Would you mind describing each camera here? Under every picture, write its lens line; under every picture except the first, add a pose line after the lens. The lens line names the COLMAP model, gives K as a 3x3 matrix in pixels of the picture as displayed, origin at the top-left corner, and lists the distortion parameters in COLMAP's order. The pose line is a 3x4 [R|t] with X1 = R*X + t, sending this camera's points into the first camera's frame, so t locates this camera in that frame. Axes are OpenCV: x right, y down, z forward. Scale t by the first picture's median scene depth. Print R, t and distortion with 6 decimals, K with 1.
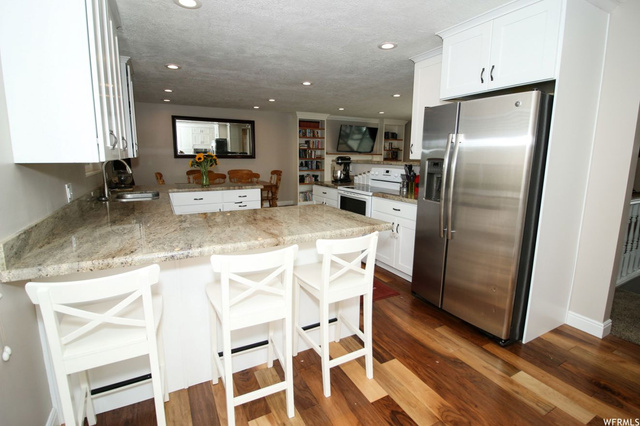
lens RADIAL K [[303.0, 0, 320.4], [0, 303.0, 207.7], [0, 0, 1]] dist [-0.012378, -0.005093]
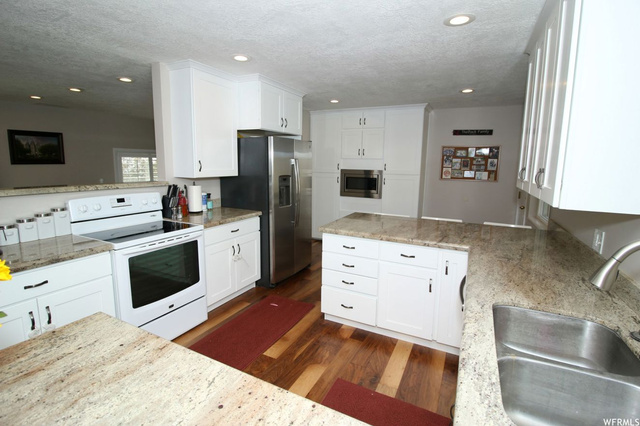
lens RADIAL K [[303.0, 0, 321.1], [0, 303.0, 206.7], [0, 0, 1]] dist [-0.012378, -0.005093]
pose [[-0.570726, -0.137071, 0.809620, -0.419482], [0.117482, 0.962195, 0.245719, -0.170311], [-0.812693, 0.235354, -0.533046, 0.806645]]
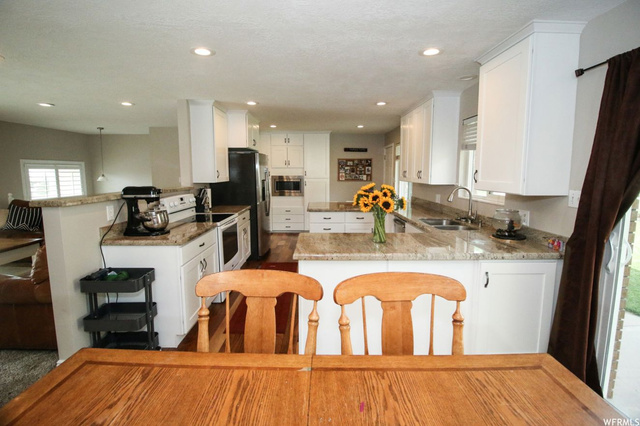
lens RADIAL K [[300.7, 0, 320.6], [0, 300.7, 211.8], [0, 0, 1]] dist [-0.016119, -0.002098]
pose [[-0.885877, -0.069241, 0.458724, -0.429437], [0.071153, 0.956822, 0.281833, -0.242143], [-0.458431, 0.282309, -0.842700, 1.255666]]
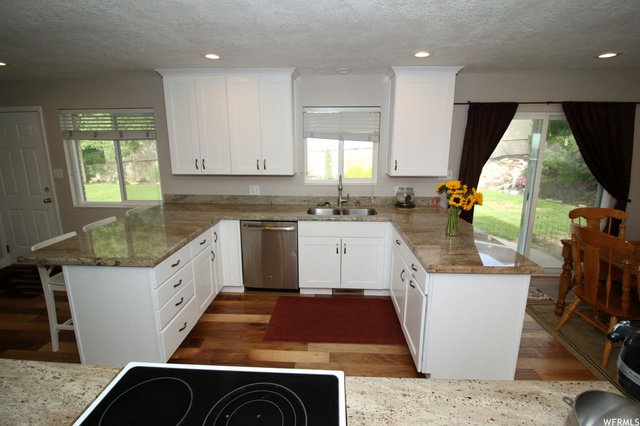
lens RADIAL K [[303.0, 0, 316.7], [0, 303.0, 206.9], [0, 0, 1]] dist [-0.012378, -0.005093]
pose [[-0.517092, 0.165556, -0.839766, 0.204418], [-0.150770, 0.948157, 0.279763, -0.207844], [0.842546, 0.271275, -0.465323, 0.873436]]
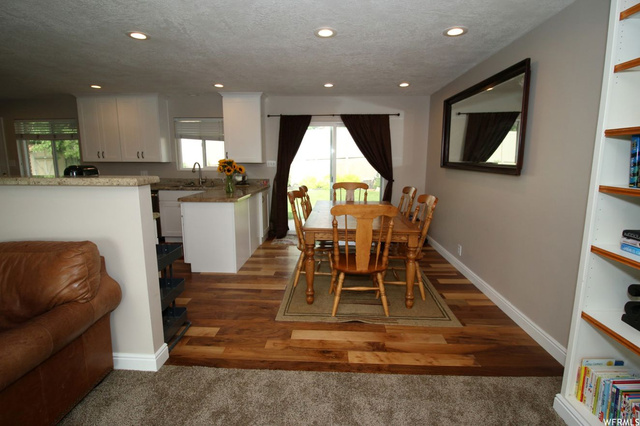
lens RADIAL K [[303.0, 0, 321.0], [0, 303.0, 209.6], [0, 0, 1]] dist [-0.012378, -0.005093]
pose [[-0.509869, 0.128475, -0.850604, 0.264163], [-0.156811, 0.958338, 0.238743, -0.251108], [0.845839, 0.255112, -0.468481, 1.448368]]
